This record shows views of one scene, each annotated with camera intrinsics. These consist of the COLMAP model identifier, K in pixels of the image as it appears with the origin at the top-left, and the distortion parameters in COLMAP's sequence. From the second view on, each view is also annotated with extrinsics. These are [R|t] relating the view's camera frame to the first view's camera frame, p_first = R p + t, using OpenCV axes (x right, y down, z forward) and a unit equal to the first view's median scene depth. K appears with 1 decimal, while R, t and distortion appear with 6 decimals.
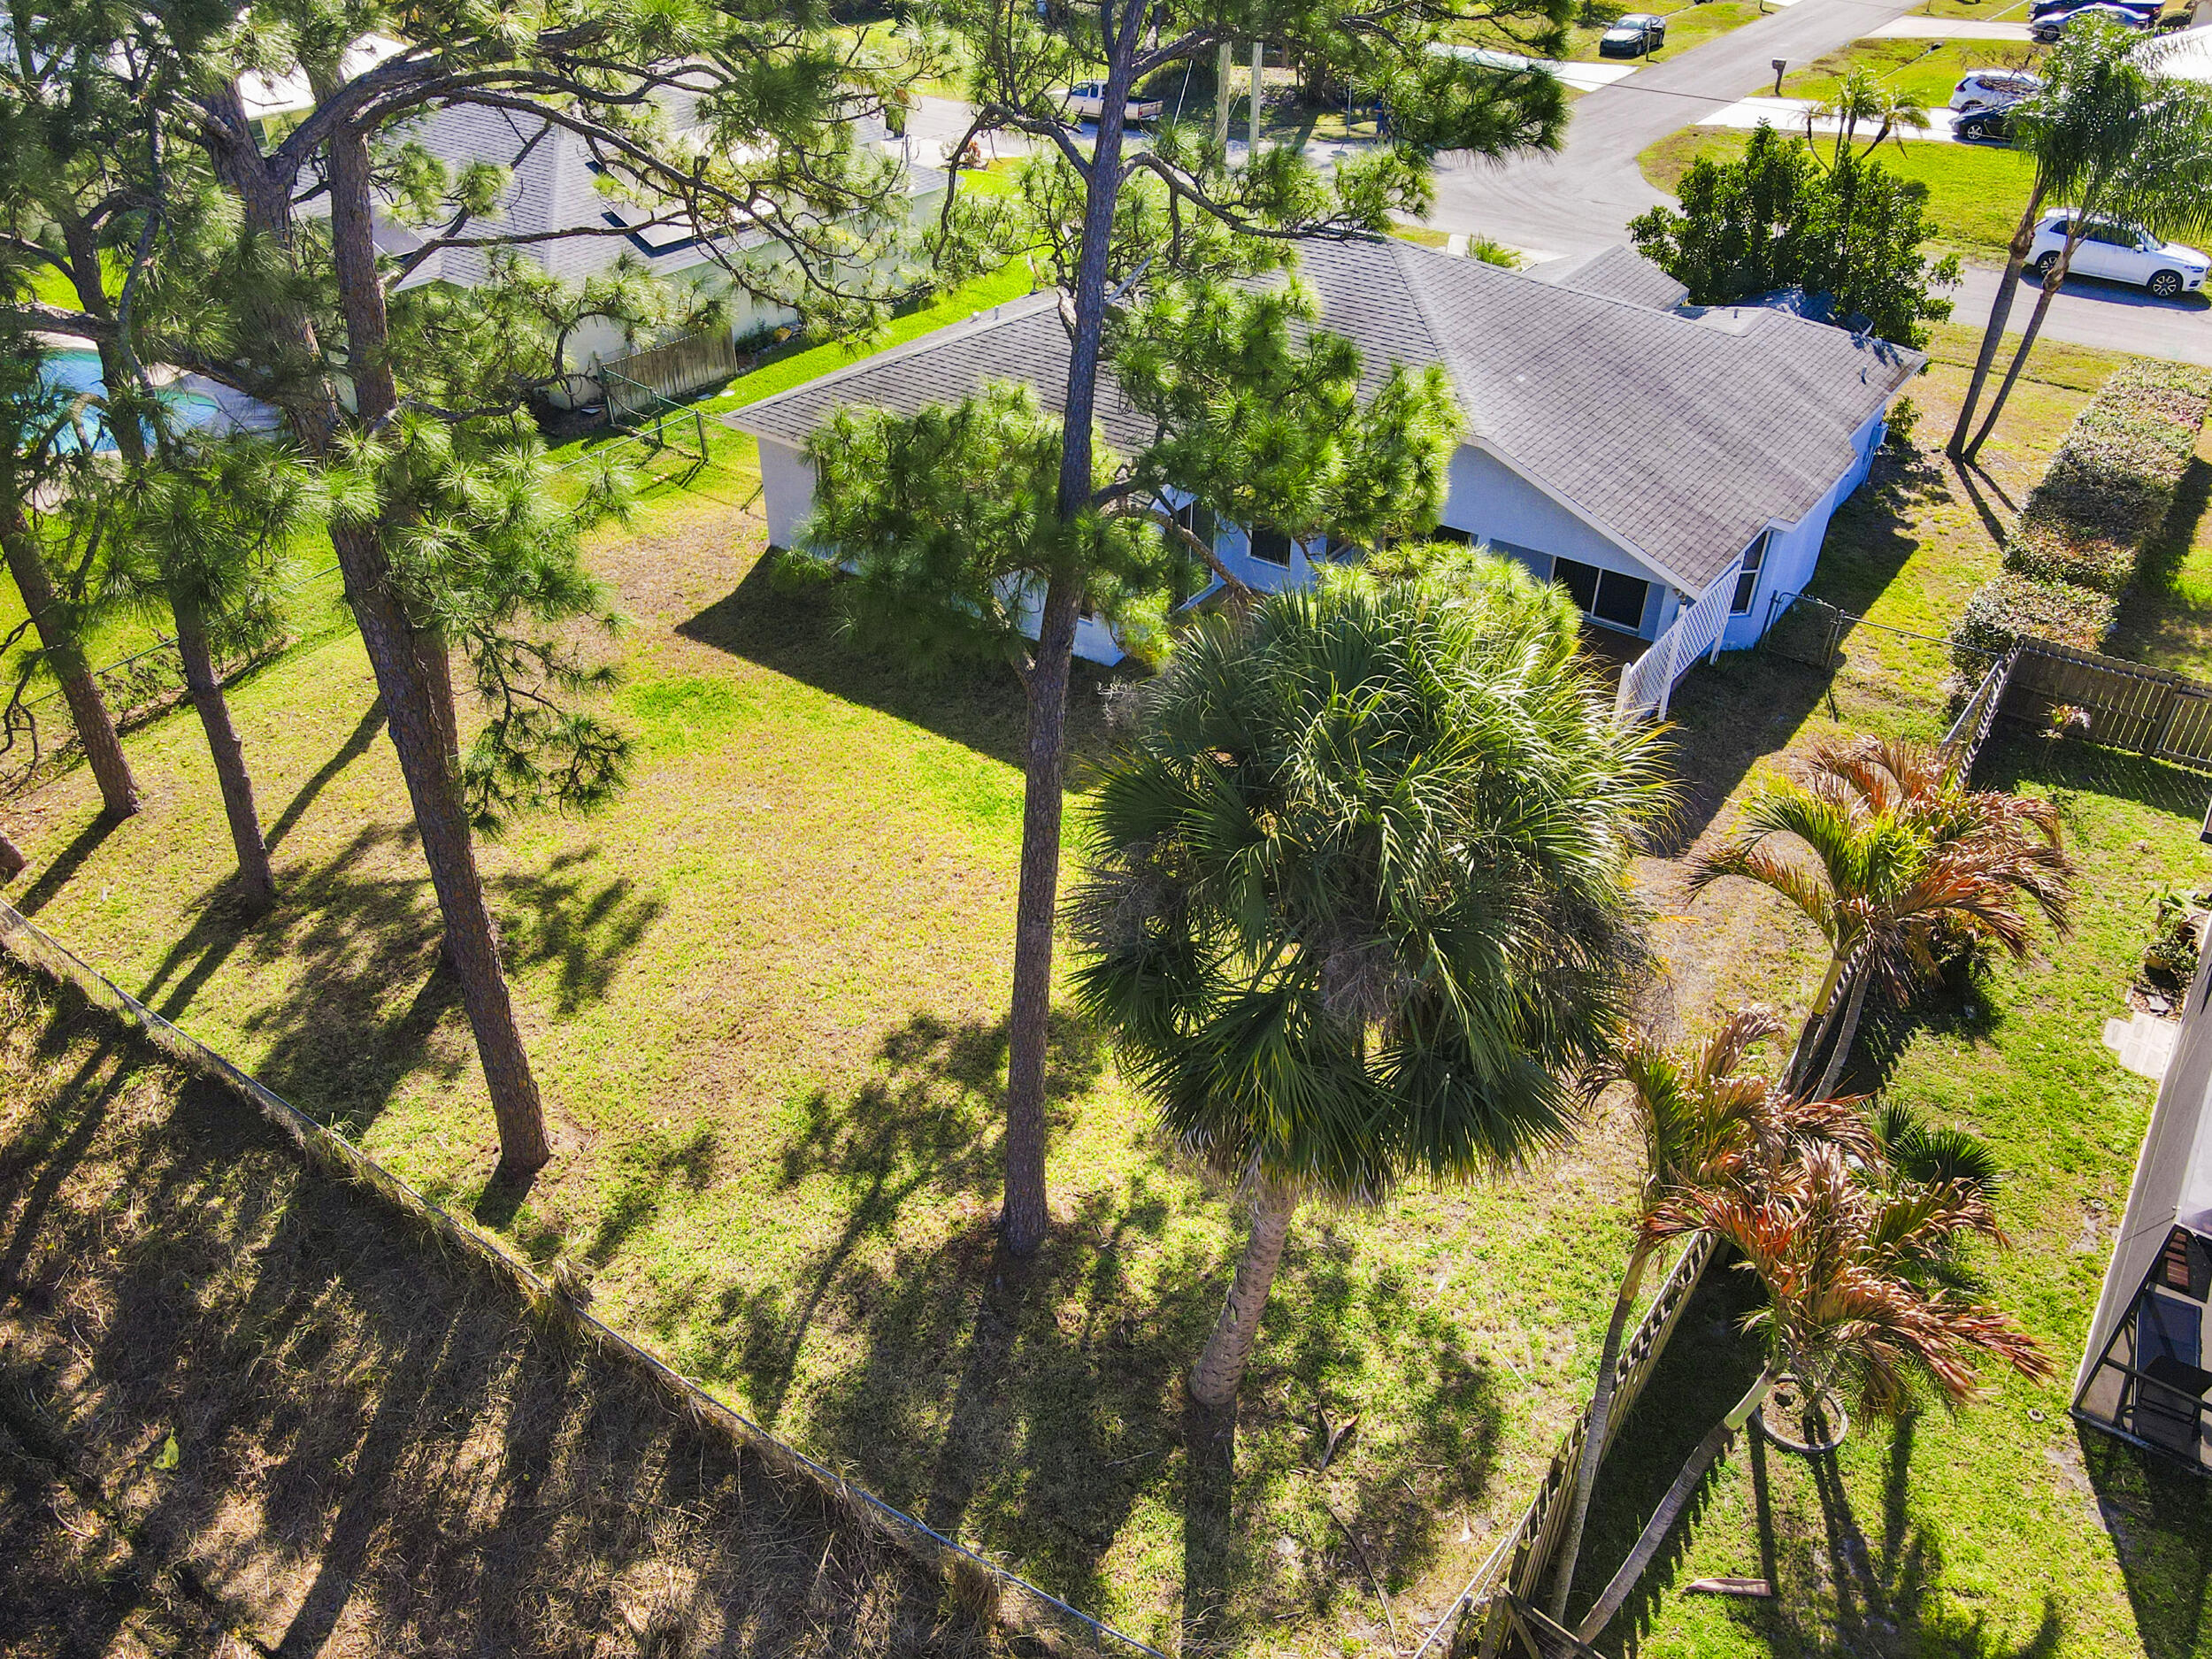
lens RADIAL K [[1639.3, 0, 1091.8], [0, 1639.3, 830.1], [0, 0, 1]] dist [0.000282, 0.020281]
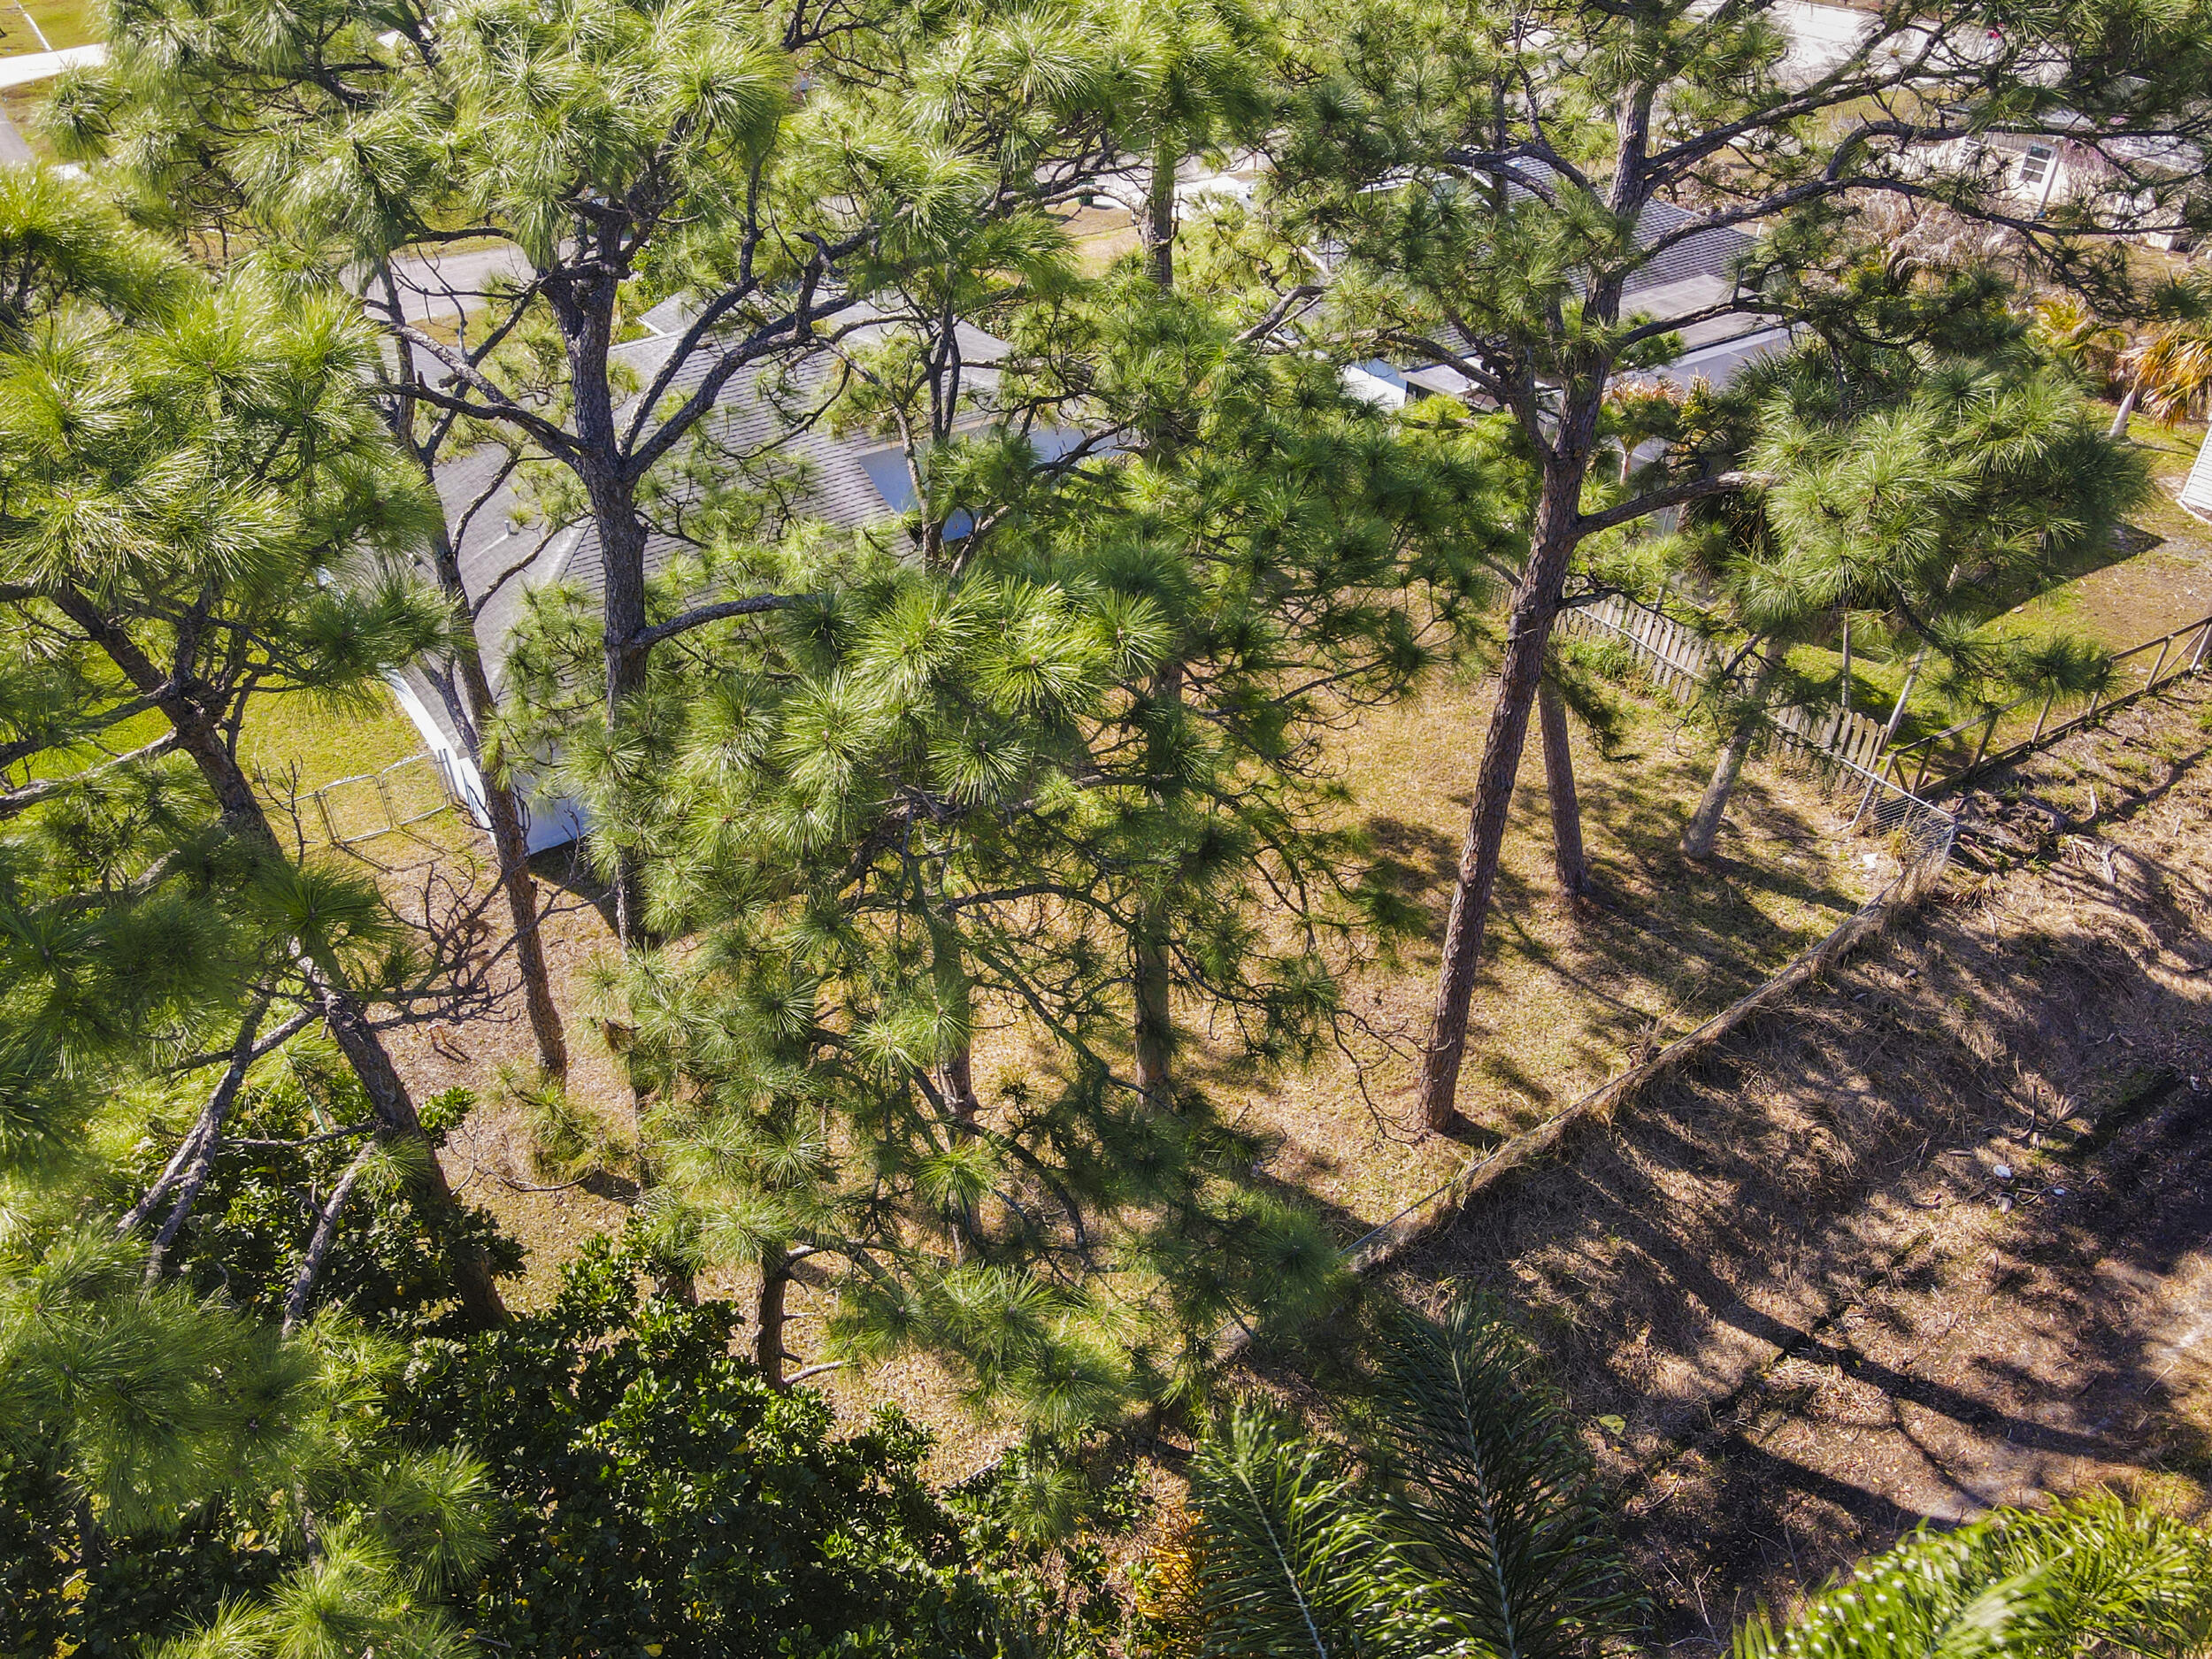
lens RADIAL K [[1639.3, 0, 1091.8], [0, 1639.3, 830.1], [0, 0, 1]] dist [0.000282, 0.020281]
pose [[0.325164, -0.551169, 0.768428, -1.323819], [0.542750, 0.774197, 0.325641, -0.535763], [-0.774398, 0.311177, 0.550888, 0.482785]]
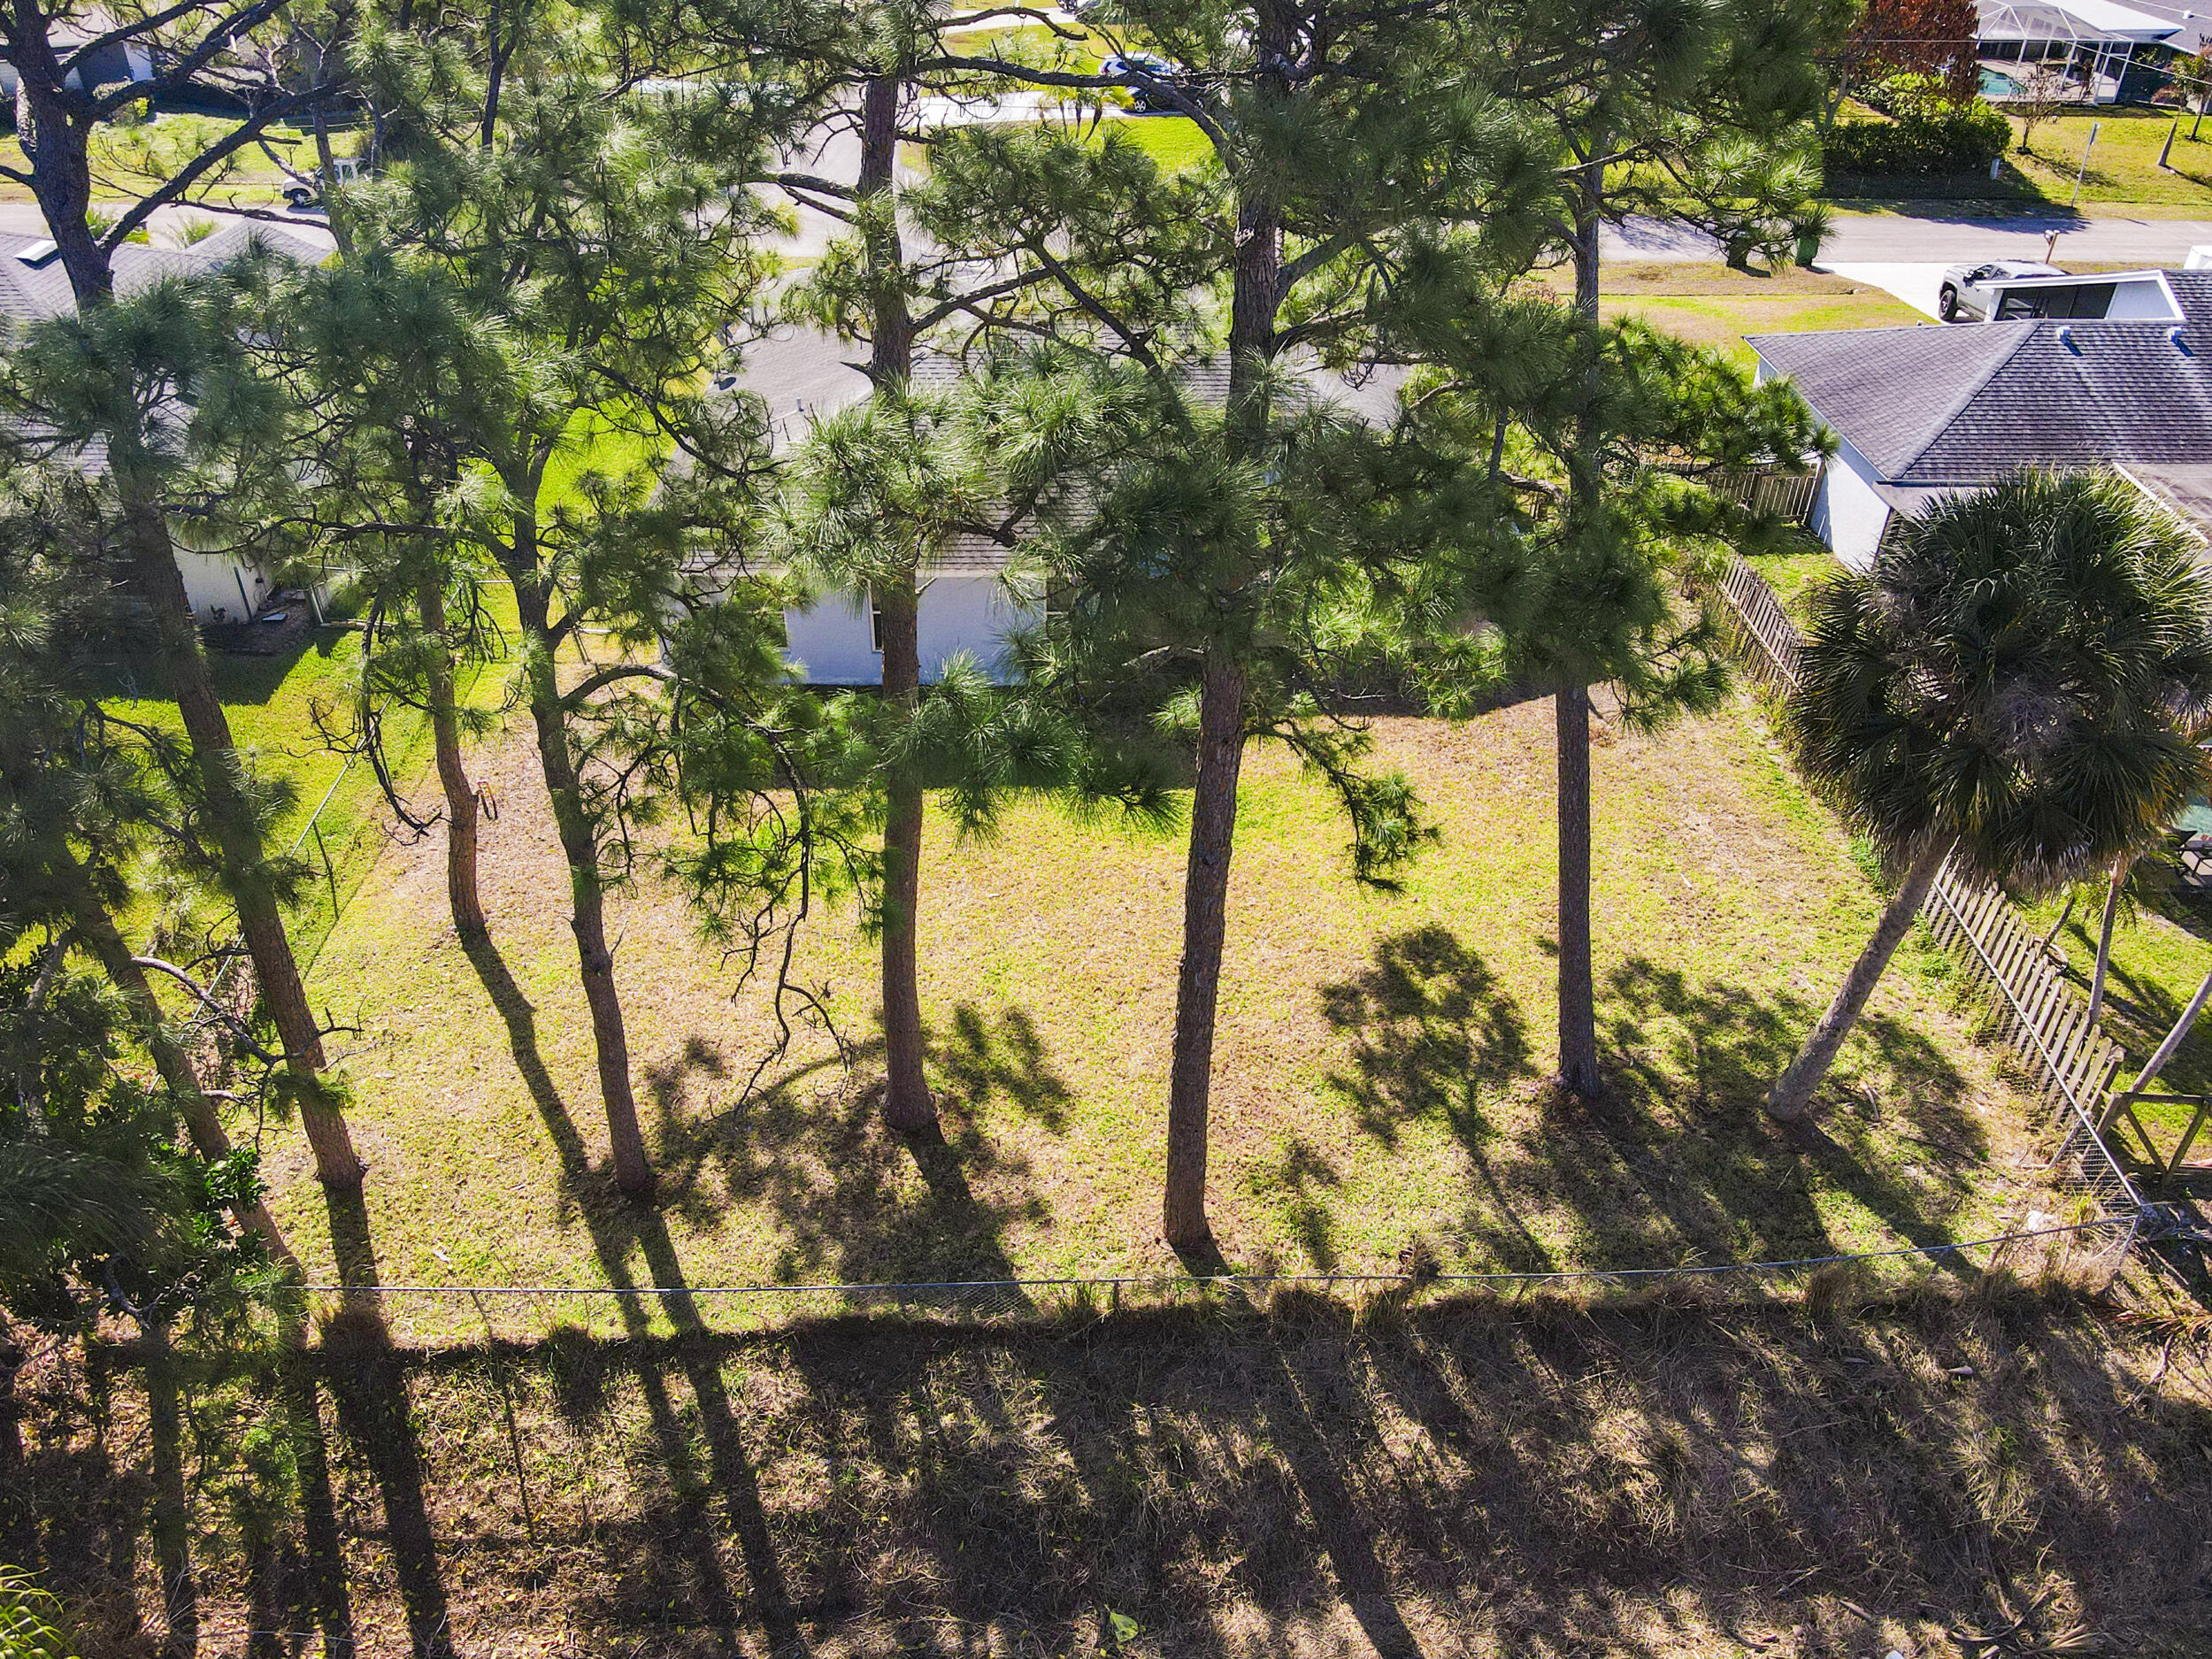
lens RADIAL K [[1639.3, 0, 1091.8], [0, 1639.3, 830.1], [0, 0, 1]] dist [0.000282, 0.020281]
pose [[0.800693, -0.337092, 0.495237, -0.882110], [0.340511, 0.936232, 0.086729, -0.167537], [-0.492892, 0.099190, 0.864418, 0.085471]]
